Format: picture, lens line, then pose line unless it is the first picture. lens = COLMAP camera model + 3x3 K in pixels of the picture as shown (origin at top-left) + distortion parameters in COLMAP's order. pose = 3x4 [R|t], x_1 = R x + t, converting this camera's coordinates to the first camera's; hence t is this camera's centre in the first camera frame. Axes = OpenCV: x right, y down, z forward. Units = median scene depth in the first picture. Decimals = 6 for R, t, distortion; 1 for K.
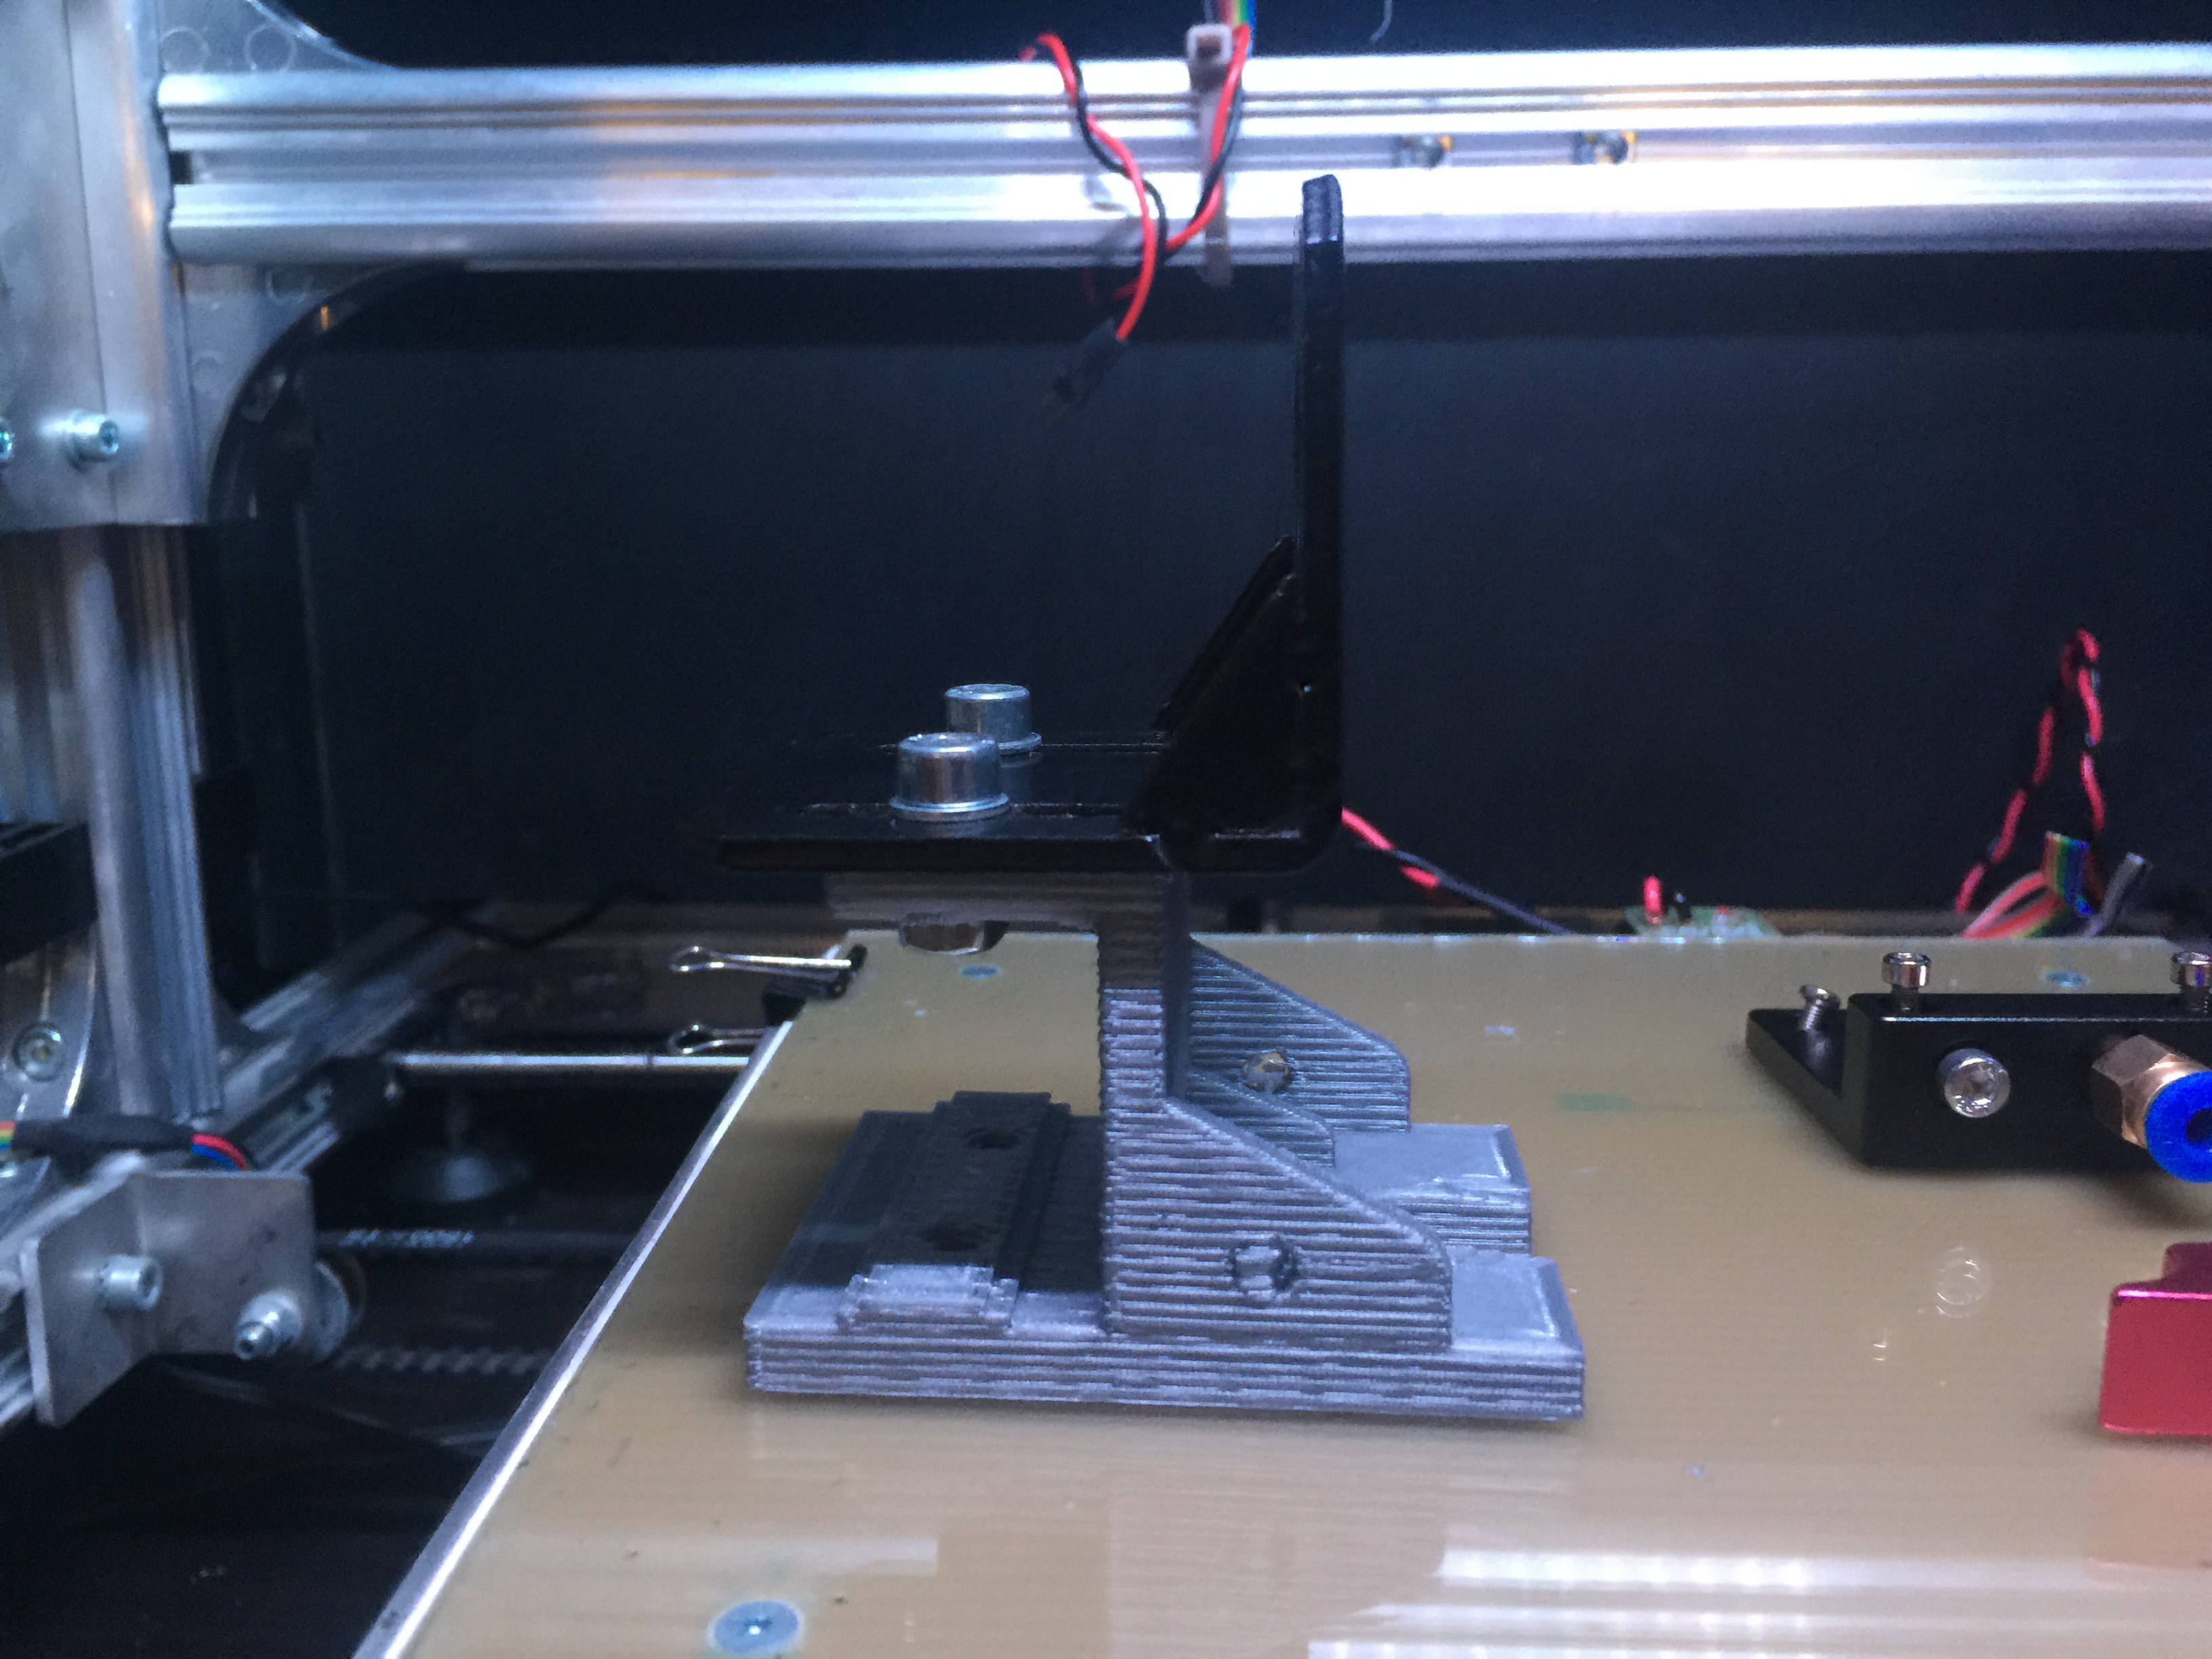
lens RADIAL K [[1910.2, 0, 1106.0], [0, 1910.2, 829.5], [0, 0, 1]] dist [0.035999, -0.101724]
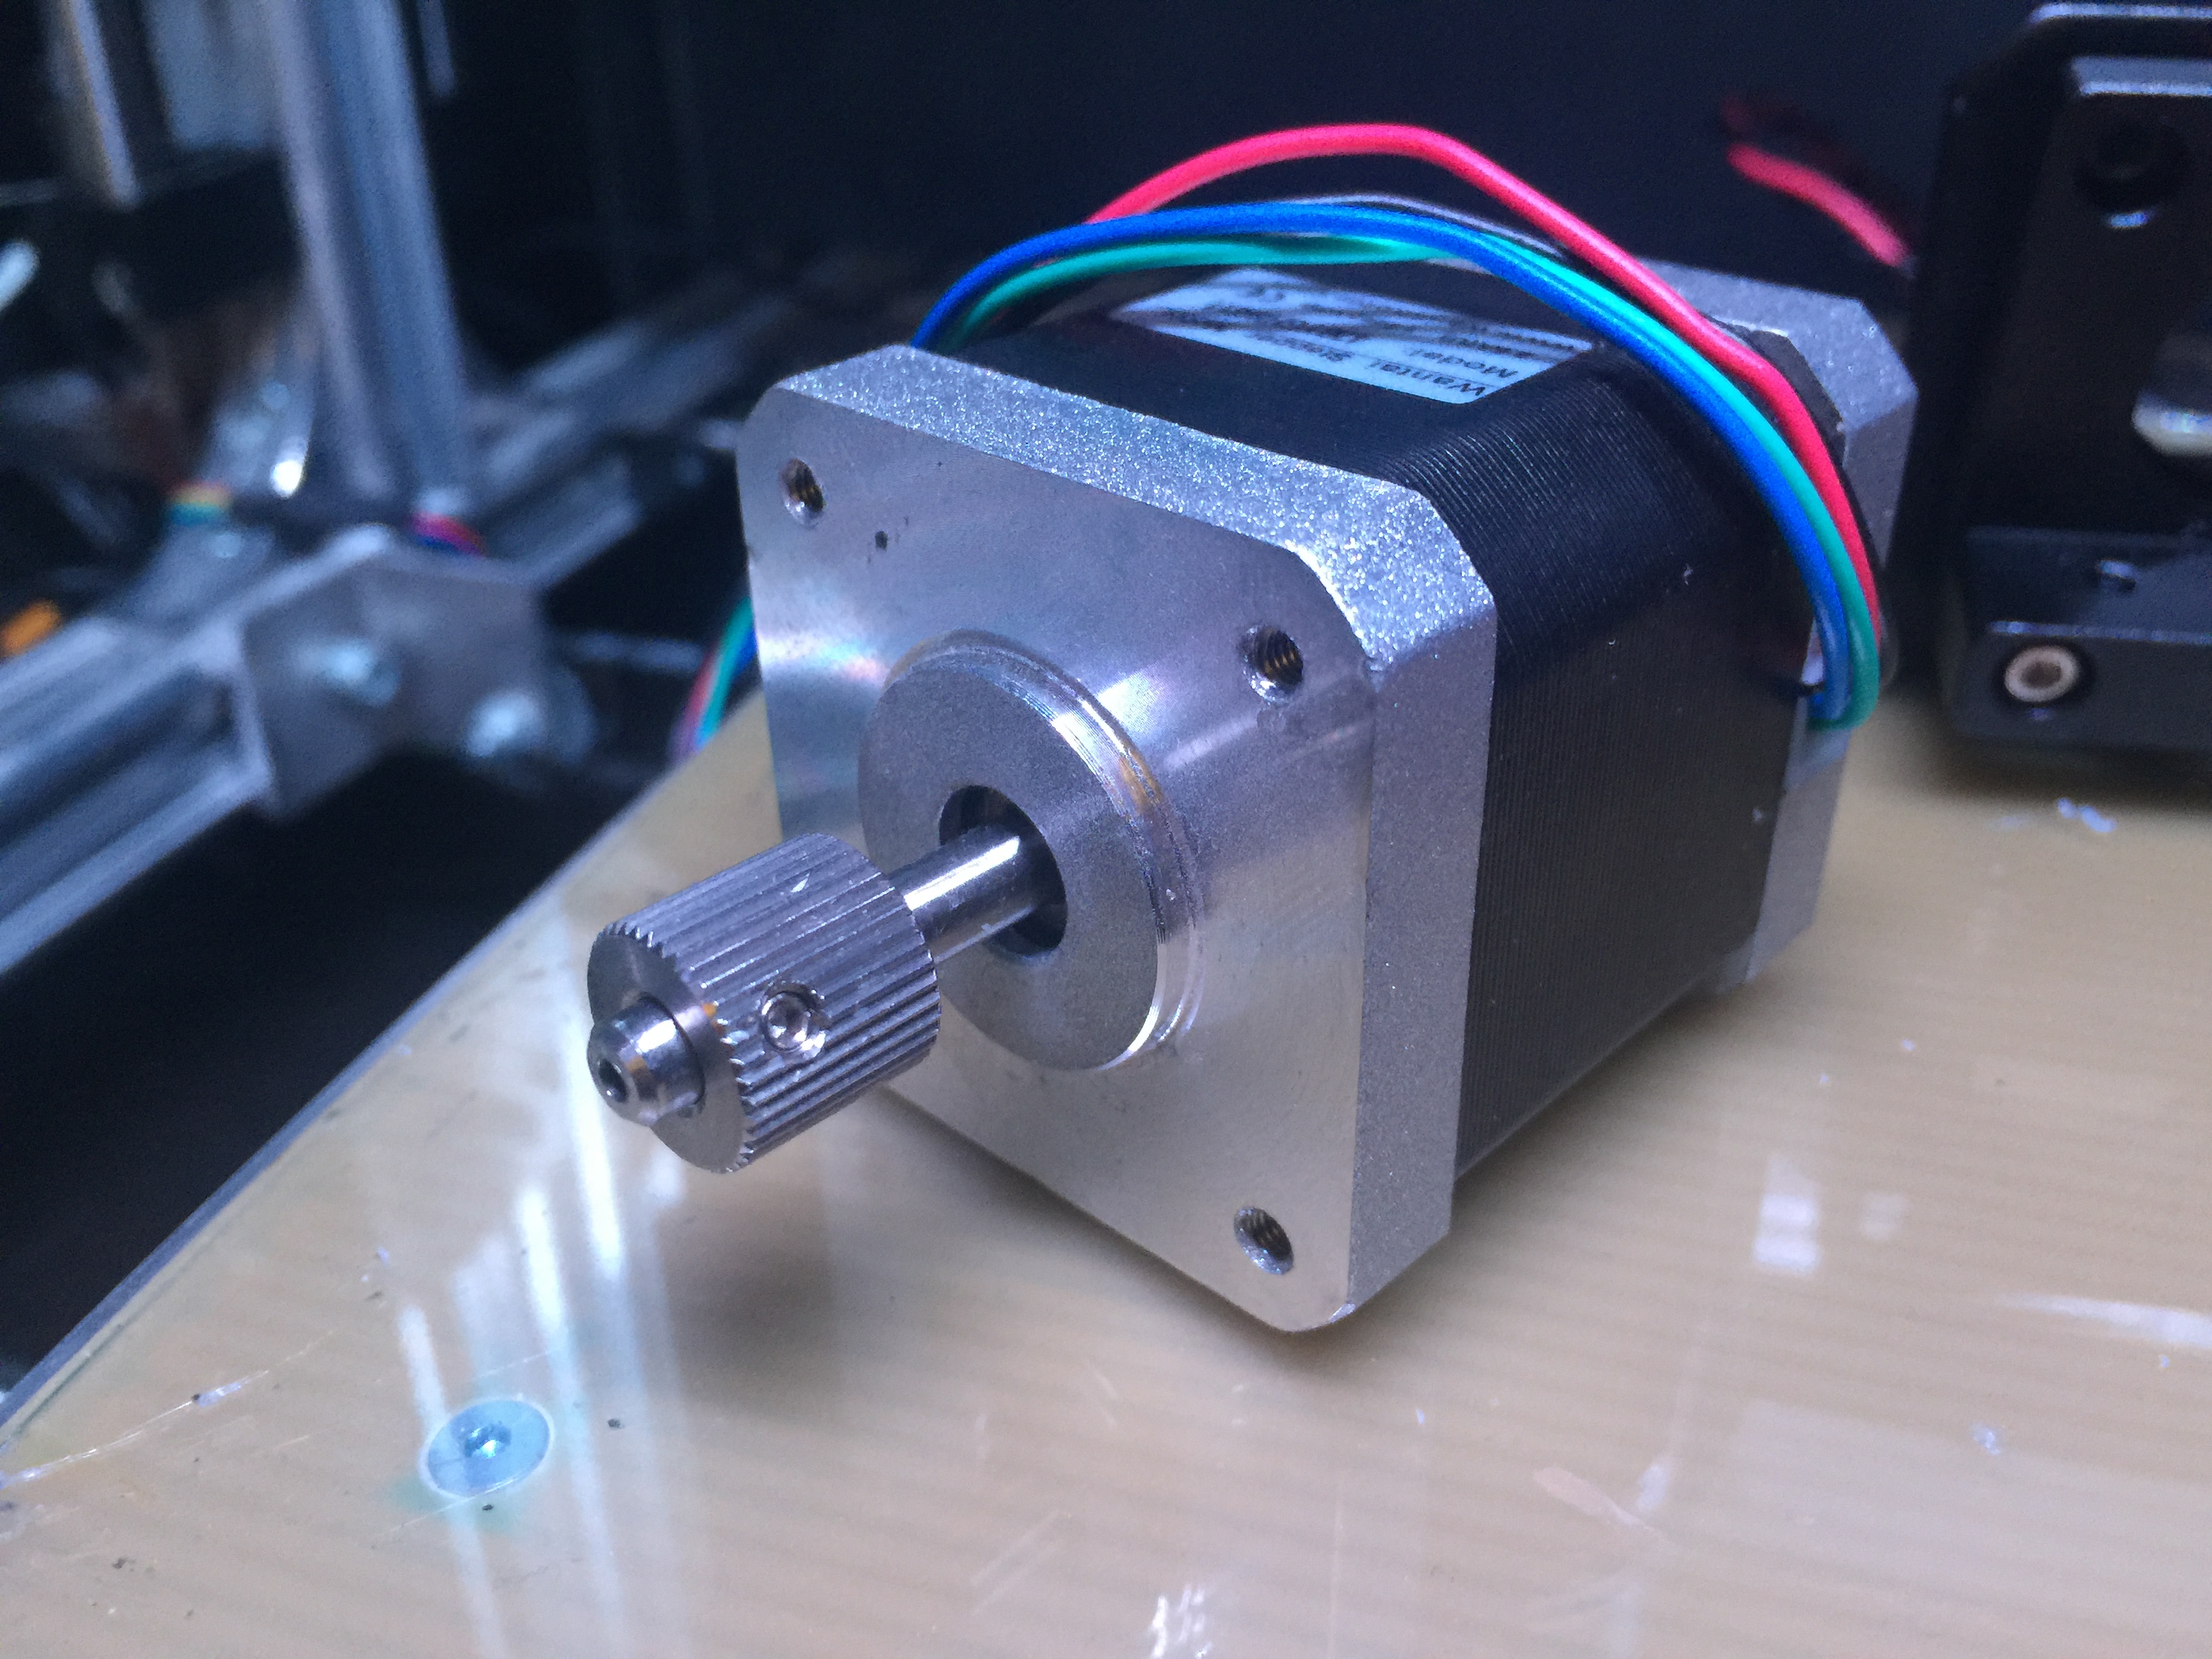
lens RADIAL K [[1967.1, 0, 1106.5], [0, 1967.1, 757.9], [0, 0, 1]] dist [0.047193, -0.001792]
pose [[0.961630, 0.119791, -0.246814, 0.079636], [-0.044451, 0.955782, 0.290698, -0.018735], [0.270723, -0.268573, 0.924434, 0.199968]]
